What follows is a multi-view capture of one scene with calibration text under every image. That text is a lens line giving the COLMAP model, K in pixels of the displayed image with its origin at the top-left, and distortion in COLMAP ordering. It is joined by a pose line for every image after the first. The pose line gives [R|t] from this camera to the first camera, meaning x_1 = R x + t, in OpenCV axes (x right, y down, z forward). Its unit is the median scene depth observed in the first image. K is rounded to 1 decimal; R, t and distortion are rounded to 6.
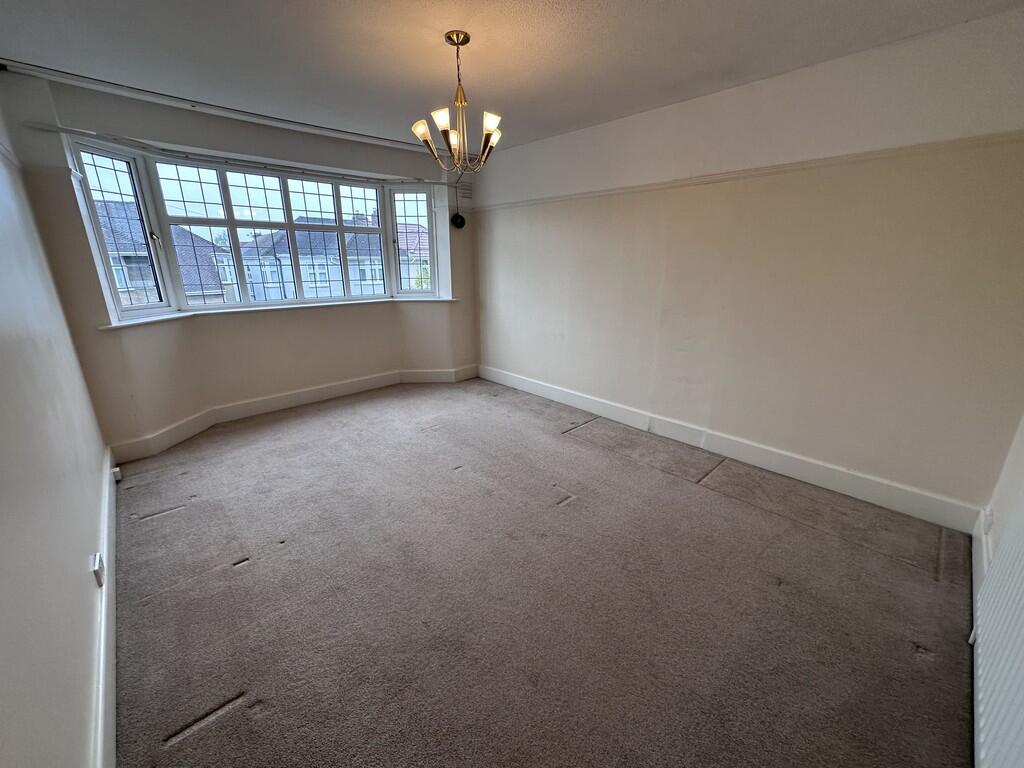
lens RADIAL K [[407.9, 0, 512.7], [0, 407.9, 380.8], [0, 0, 1]] dist [-0.003703, 0.001148]
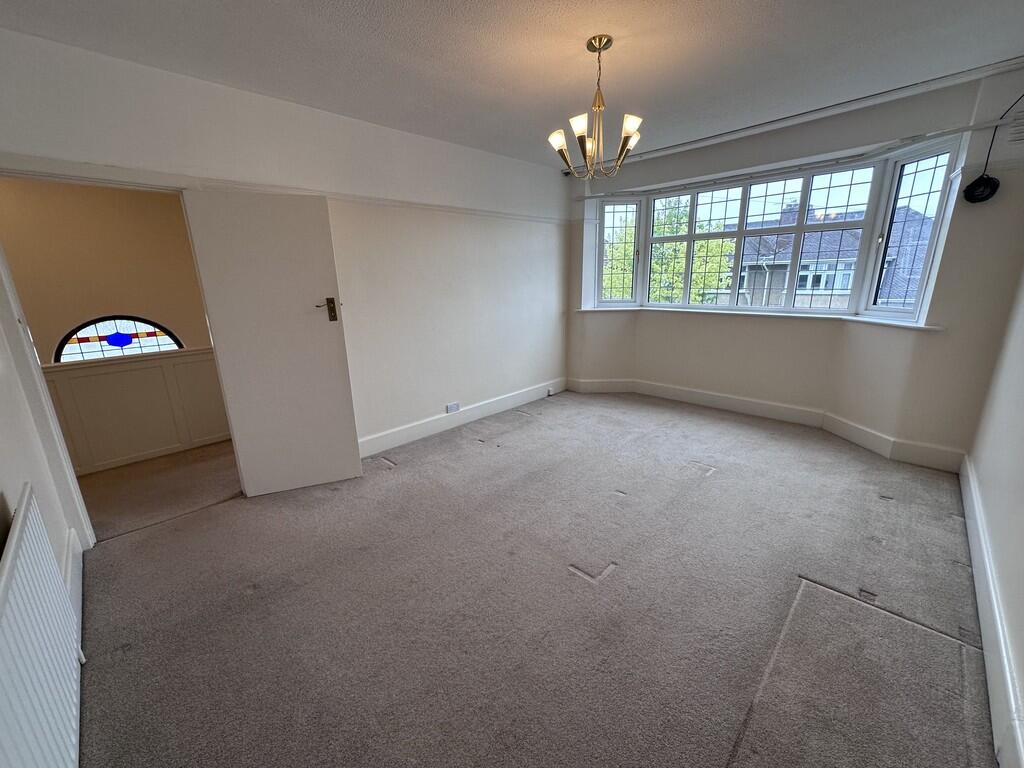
lens RADIAL K [[407.9, 0, 514.4], [0, 407.9, 384.2], [0, 0, 1]] dist [-0.003703, 0.001148]
pose [[0.040825, 0.259144, -0.964976, 0.576658], [-0.257580, 0.935867, 0.240429, -0.148659], [0.965394, 0.238743, 0.104957, 0.511825]]
